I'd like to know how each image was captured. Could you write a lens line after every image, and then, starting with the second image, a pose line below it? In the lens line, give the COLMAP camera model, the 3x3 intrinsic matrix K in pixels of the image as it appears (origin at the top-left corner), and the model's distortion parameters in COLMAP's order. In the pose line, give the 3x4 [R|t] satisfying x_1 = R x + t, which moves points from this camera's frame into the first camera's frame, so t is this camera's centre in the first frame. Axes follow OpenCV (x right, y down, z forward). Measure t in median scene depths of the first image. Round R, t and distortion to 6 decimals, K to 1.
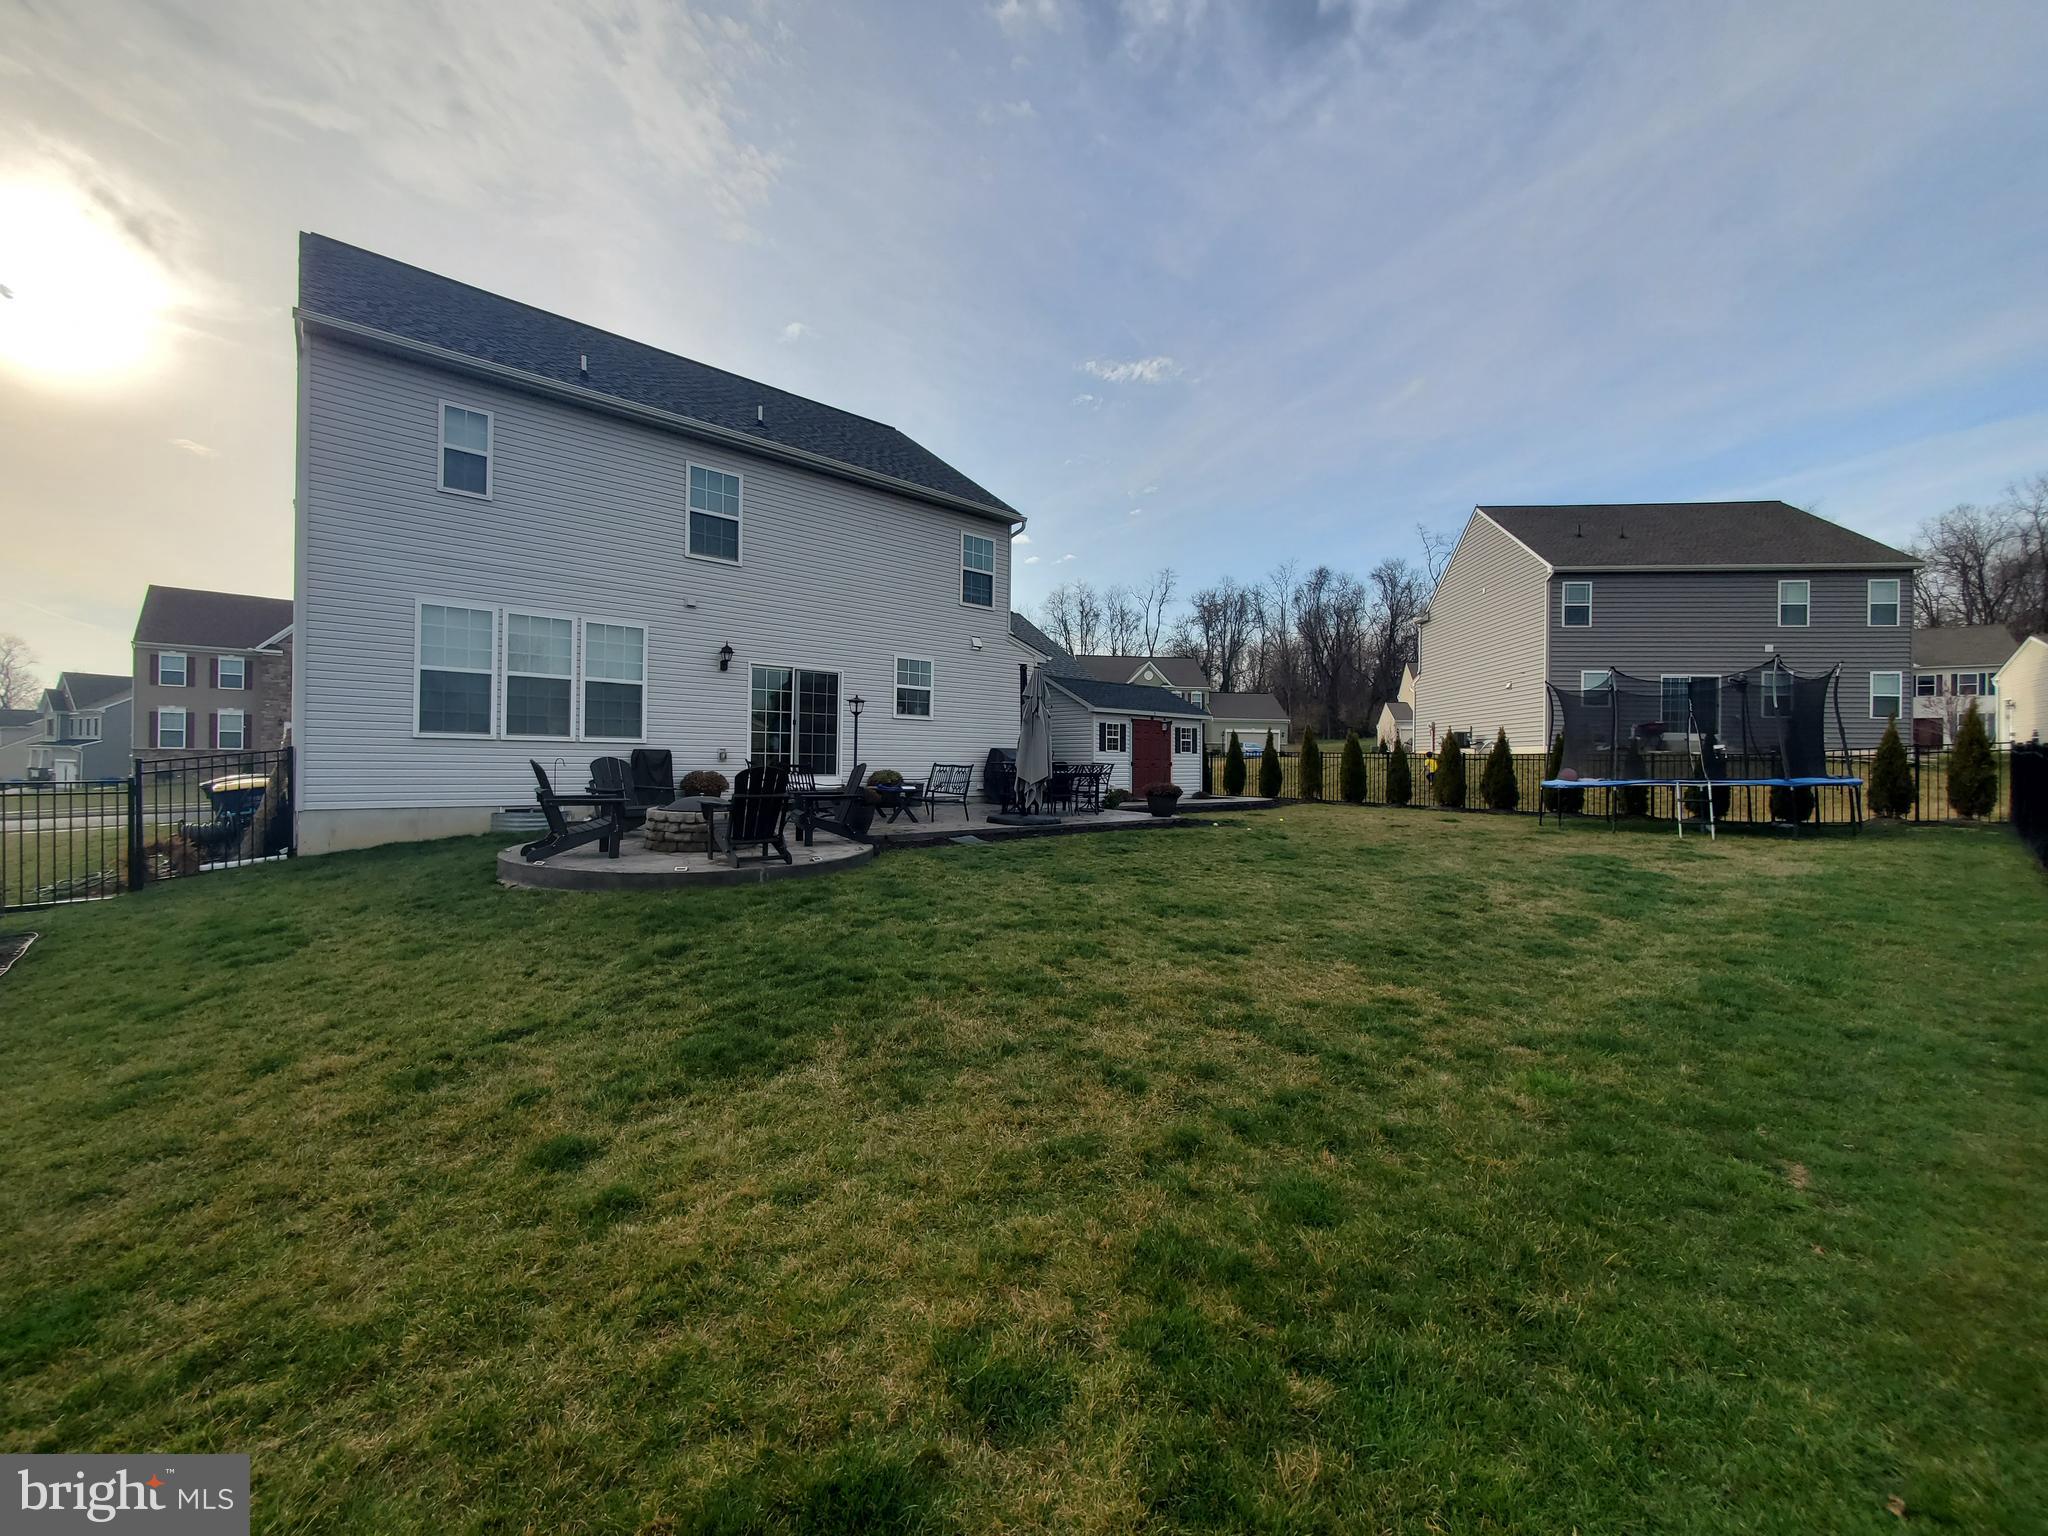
lens RADIAL K [[808.6, 0, 1024.0], [0, 808.6, 768.0], [0, 0, 1]] dist [-0.000457, -0.000087]
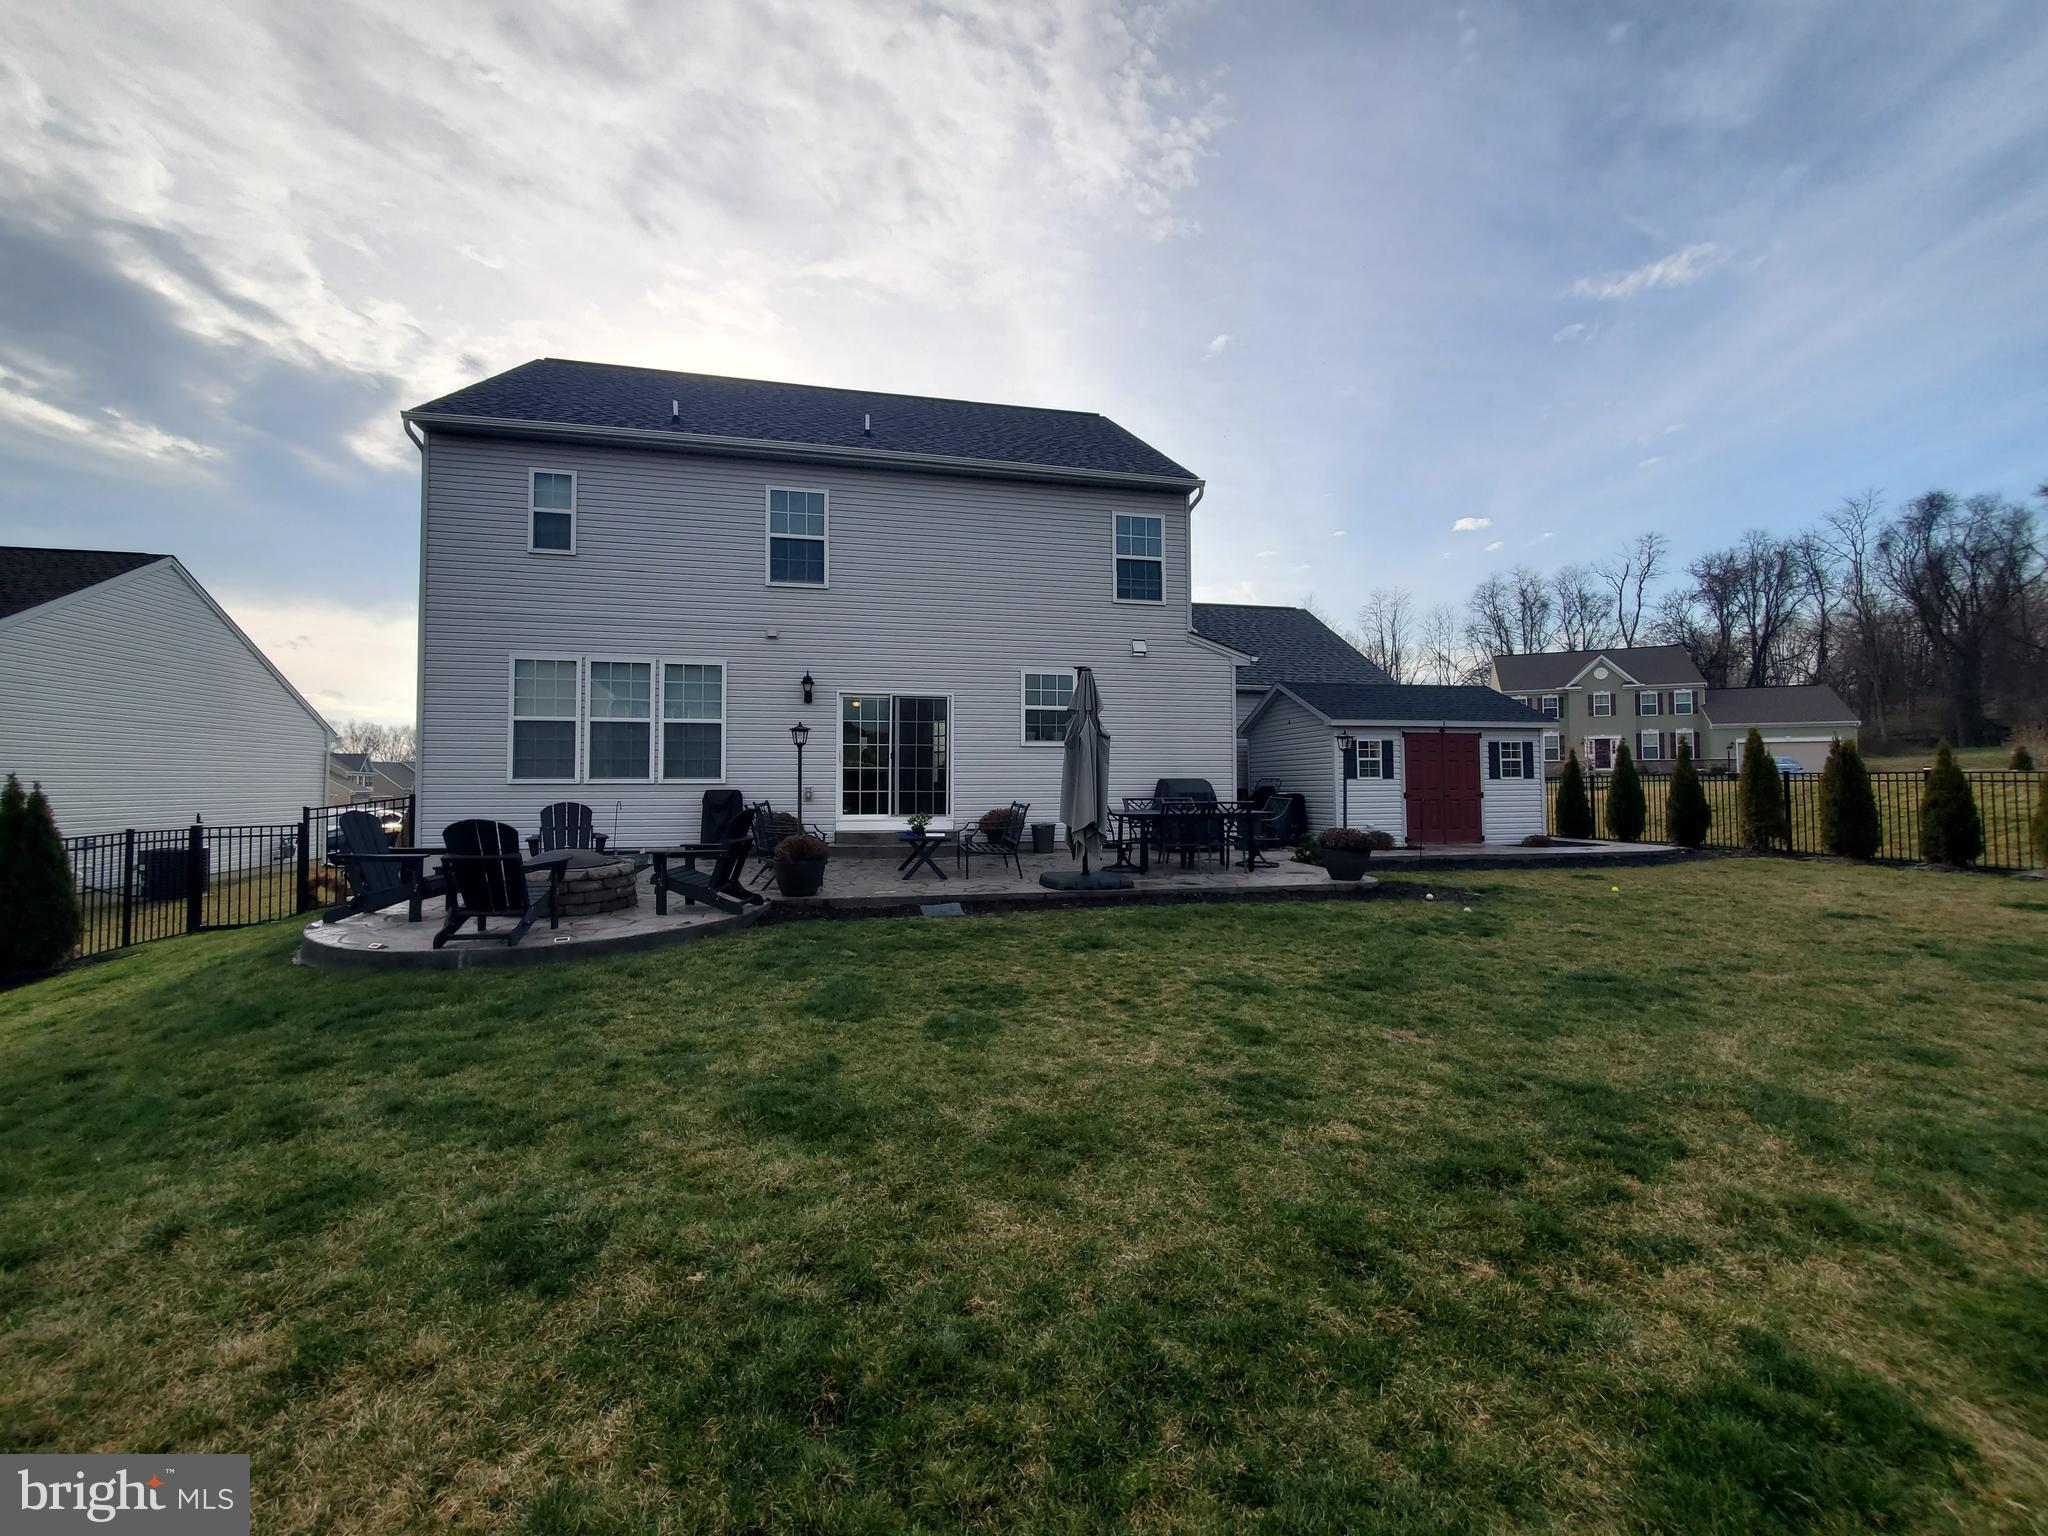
lens RADIAL K [[816.6, 0, 1024.0], [0, 816.6, 768.0], [0, 0, 1]] dist [0.001642, -0.000173]
pose [[0.870364, -0.026374, -0.491701, 0.228144], [0.009546, 0.999281, -0.036703, -0.007304], [0.492316, 0.027251, 0.869990, 0.239098]]
